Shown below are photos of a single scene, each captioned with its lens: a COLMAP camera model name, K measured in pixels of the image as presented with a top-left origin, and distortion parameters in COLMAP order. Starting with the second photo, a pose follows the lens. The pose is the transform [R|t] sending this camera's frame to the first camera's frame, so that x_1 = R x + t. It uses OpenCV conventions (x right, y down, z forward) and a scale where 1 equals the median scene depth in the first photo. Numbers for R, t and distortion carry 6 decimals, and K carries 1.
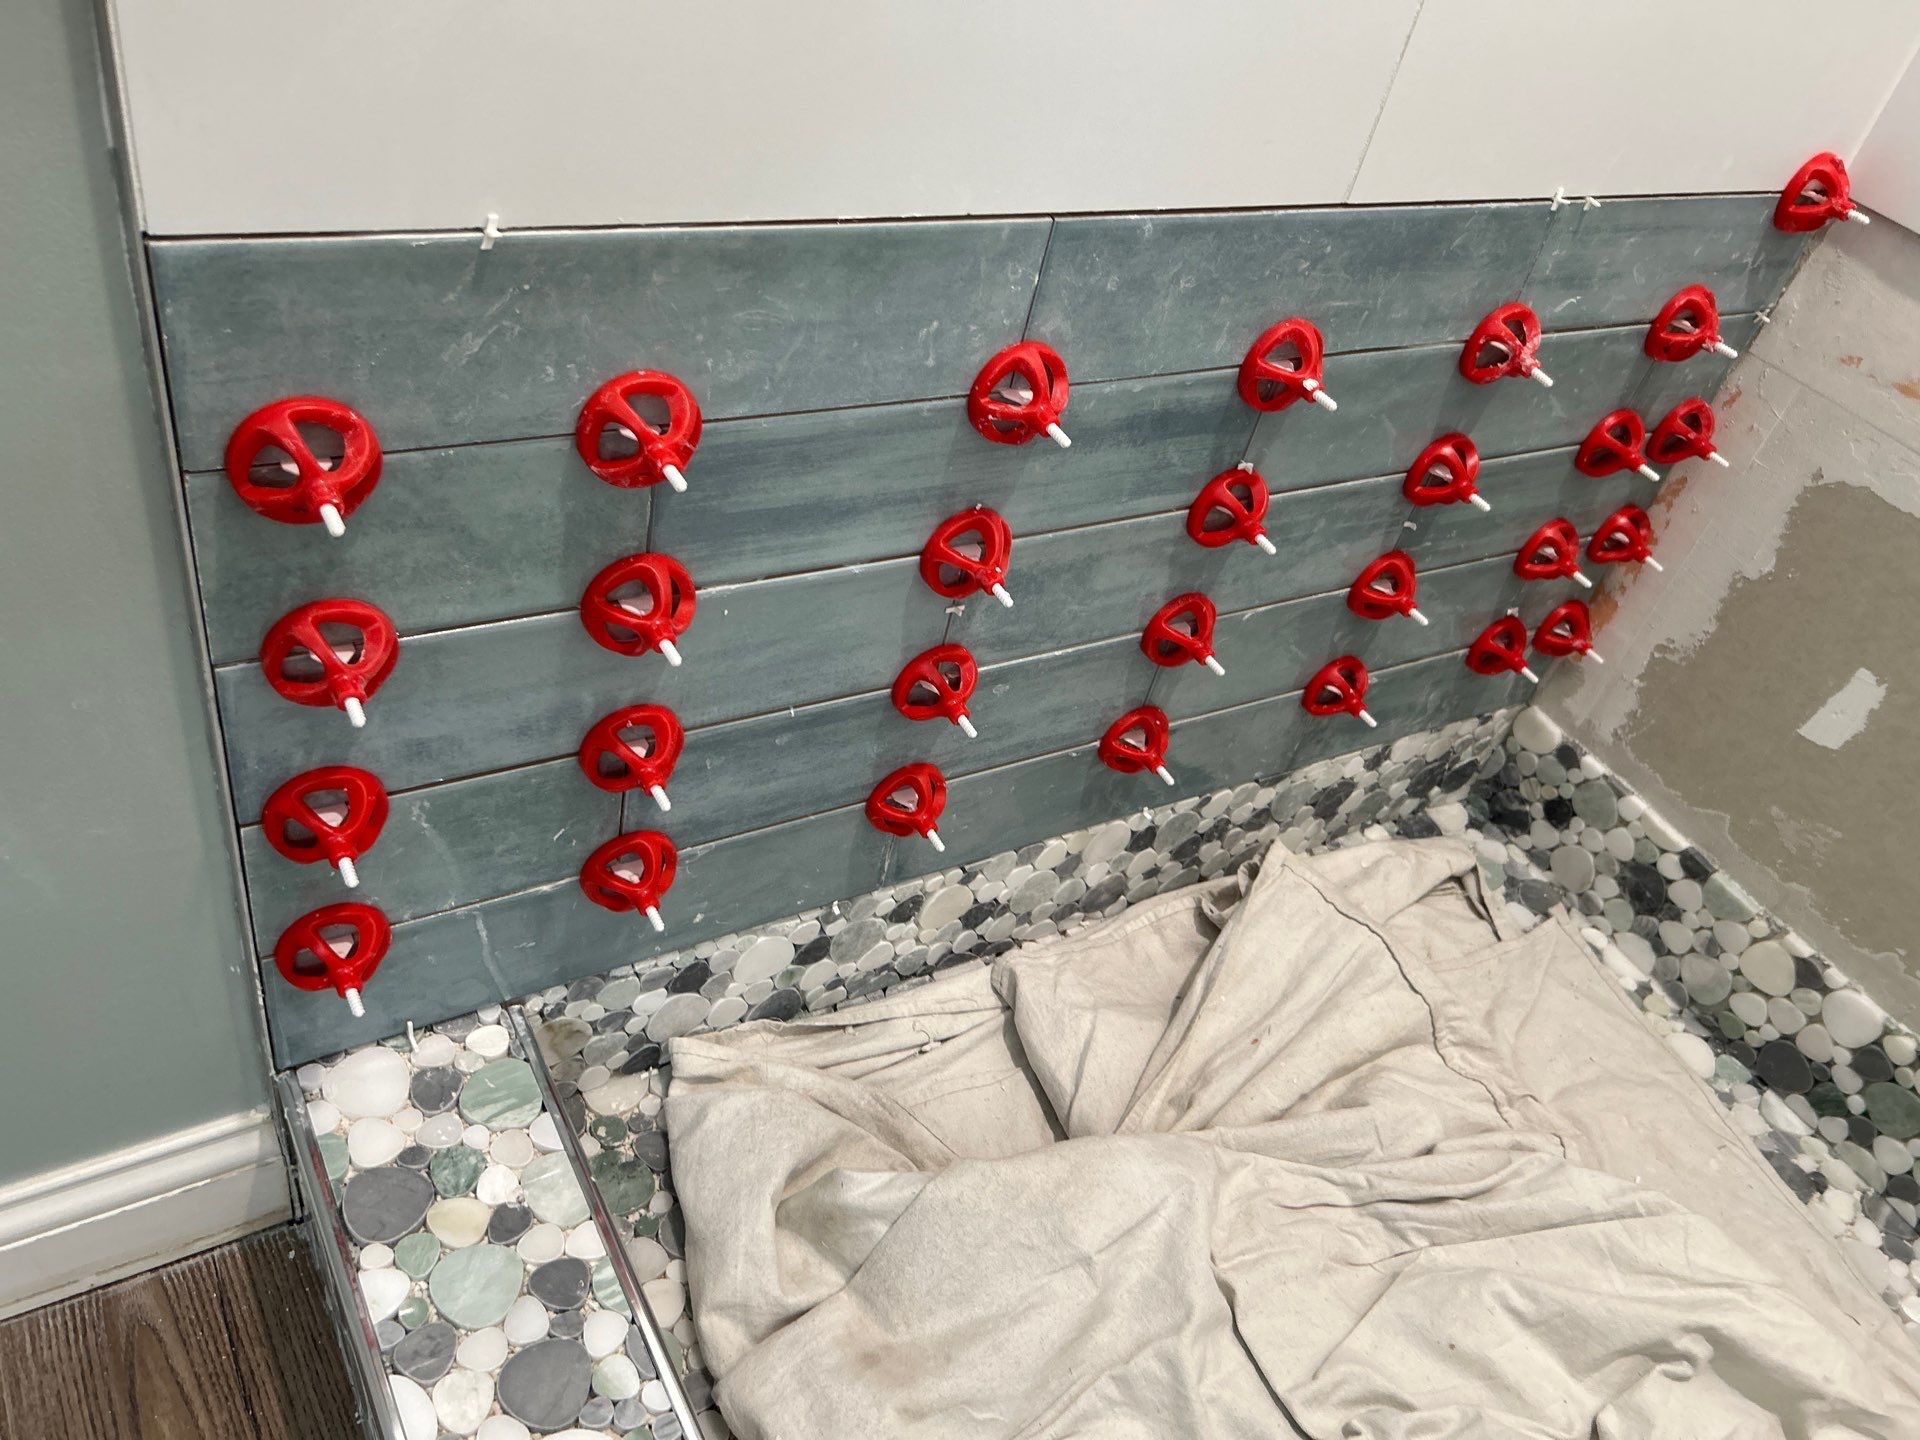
lens RADIAL K [[1439.0, 0, 968.8], [0, 1439.0, 730.7], [0, 0, 1]] dist [0.048501, -0.058559]
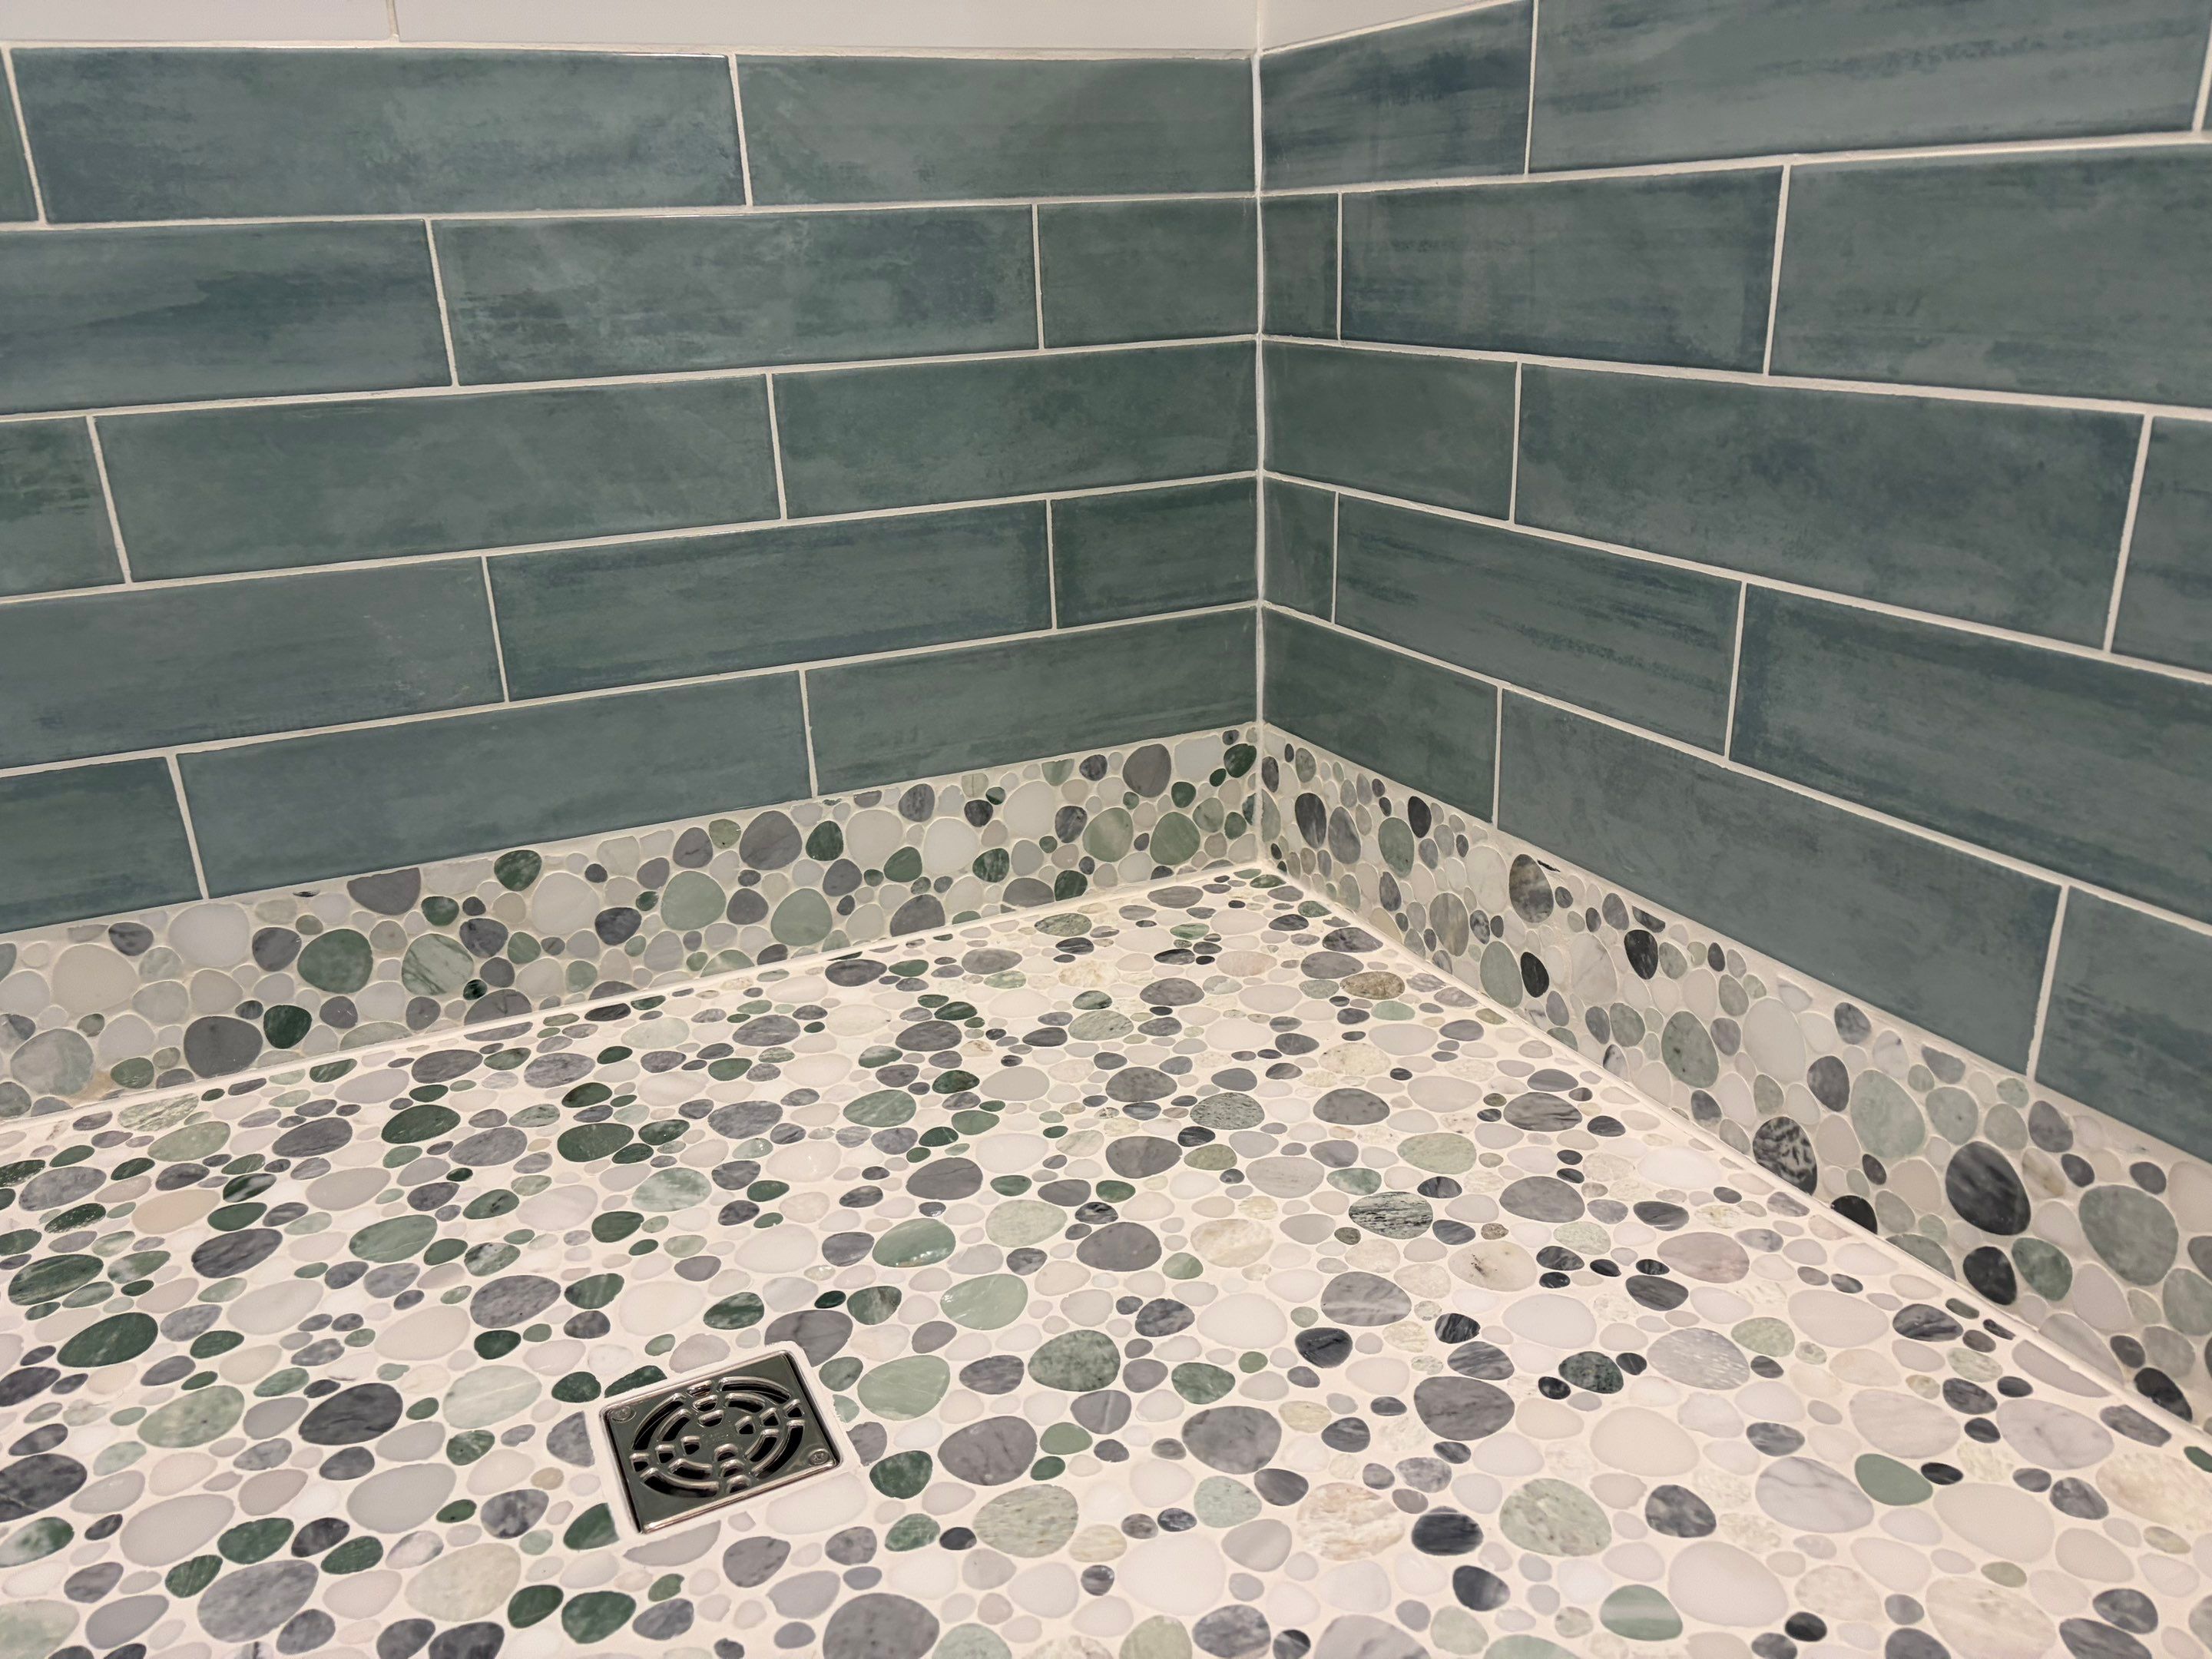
lens RADIAL K [[1657.8, 0, 1115.1], [0, 1657.8, 843.0], [0, 0, 1]] dist [0.048501, -0.058559]
pose [[0.085752, -0.535495, 0.840173, -0.091580], [0.693605, 0.637458, 0.335499, 0.200548], [-0.715233, 0.553979, 0.426086, 0.228531]]
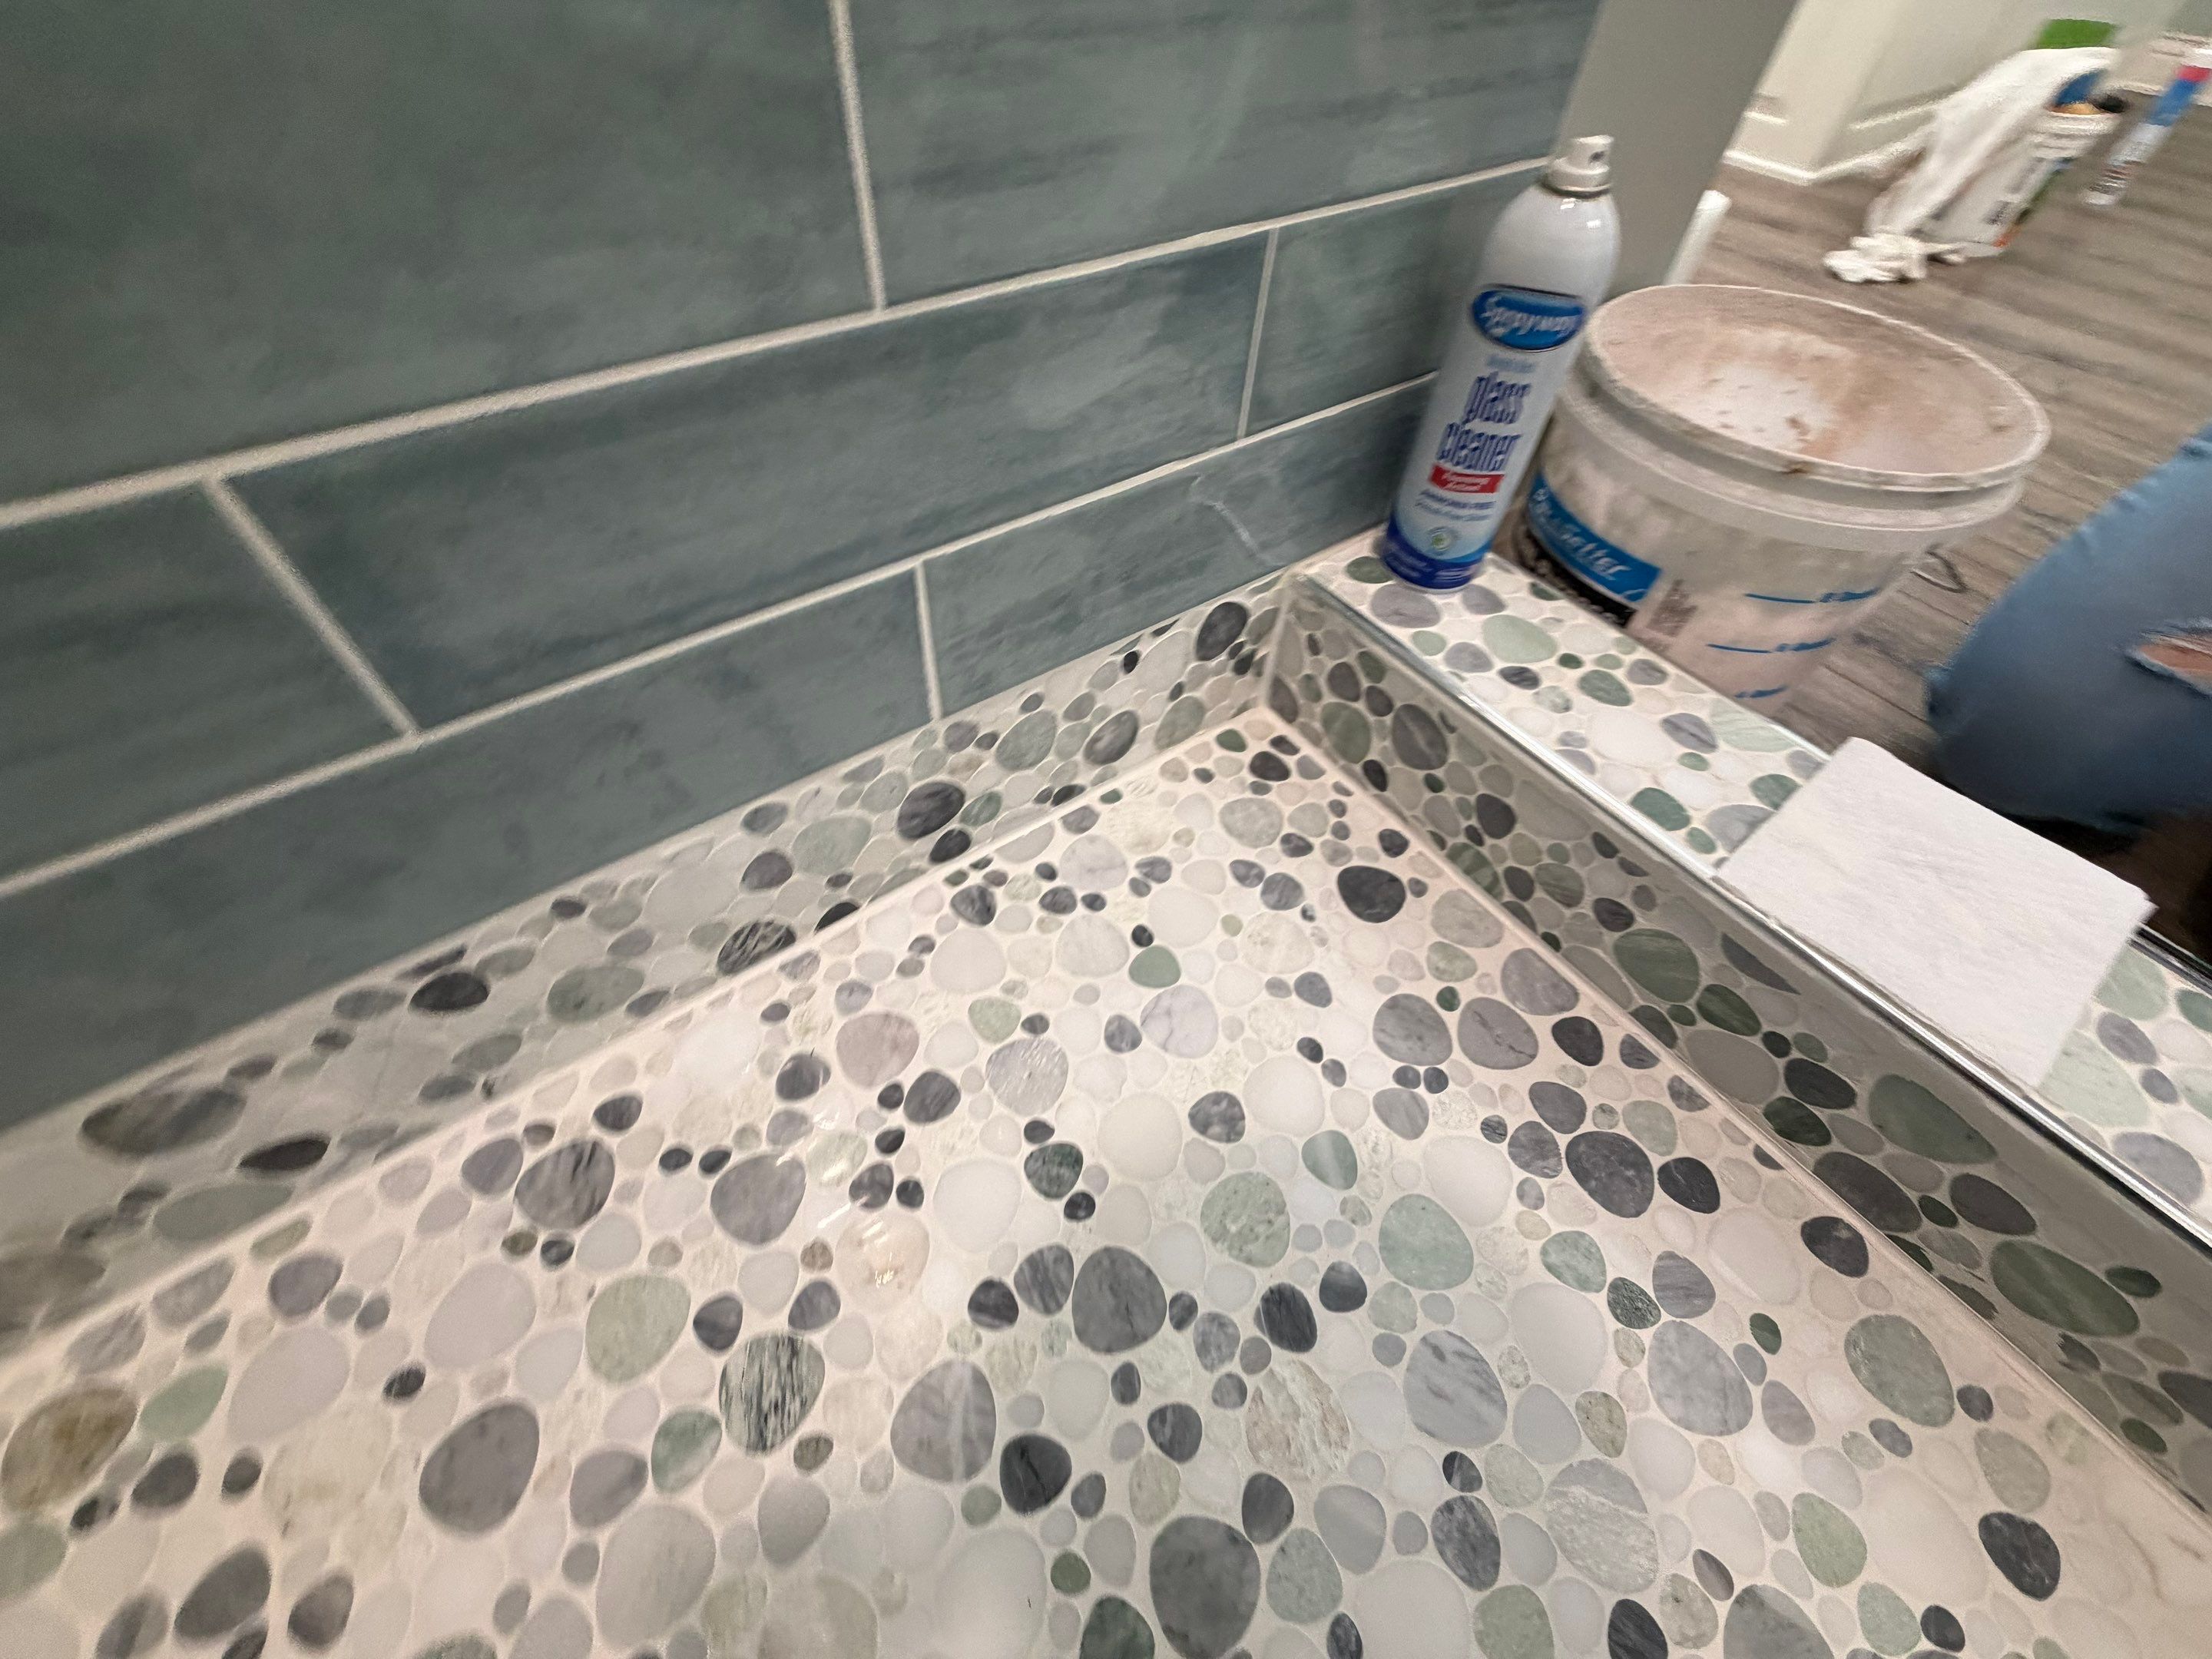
lens RADIAL K [[884.1, 0, 1103.1], [0, 884.1, 827.4], [0, 0, 1]] dist [-0.004709, 0.002026]
pose [[-0.965360, -0.083802, -0.247097, 0.457877], [-0.244567, -0.039378, 0.968832, 0.319224], [-0.090920, 0.995704, 0.017519, 0.336362]]
